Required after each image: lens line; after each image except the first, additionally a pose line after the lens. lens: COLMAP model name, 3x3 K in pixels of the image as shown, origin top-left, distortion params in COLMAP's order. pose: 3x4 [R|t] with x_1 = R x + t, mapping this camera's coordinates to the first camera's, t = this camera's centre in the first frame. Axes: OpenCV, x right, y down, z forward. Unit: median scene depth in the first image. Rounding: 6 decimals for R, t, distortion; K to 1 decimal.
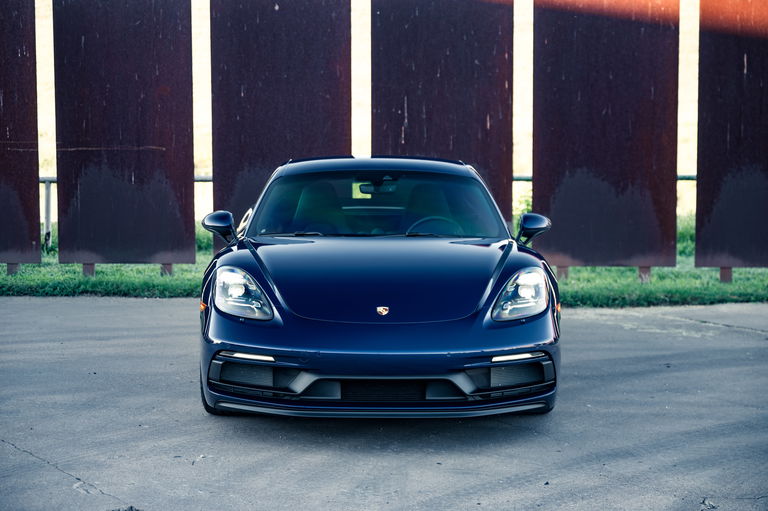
lens RADIAL K [[1460.2, 0, 375.6], [0, 1460.2, 252.2], [0, 0, 1]] dist [-0.005766, 0.000000]
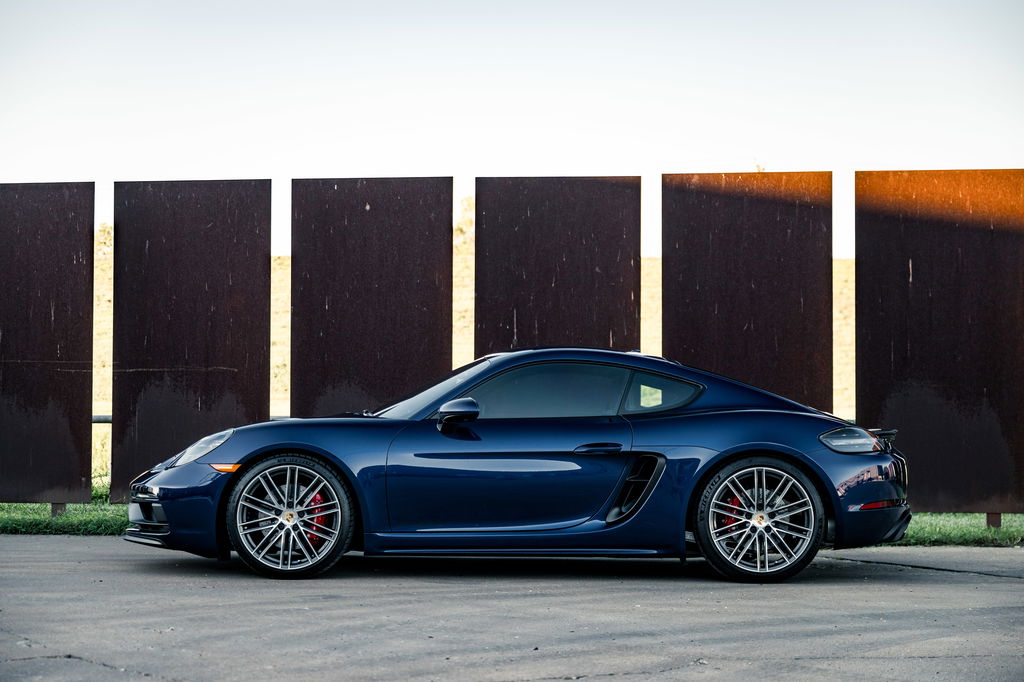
lens RADIAL K [[1853.8, 0, 505.1], [0, 1853.8, 346.1], [0, 0, 1]] dist [-0.003485, 0.000000]
pose [[0.998333, 0.004970, -0.057507, 0.078689], [-0.012605, 0.991012, -0.133175, 0.060732], [0.056328, 0.133678, 0.989423, -0.075620]]
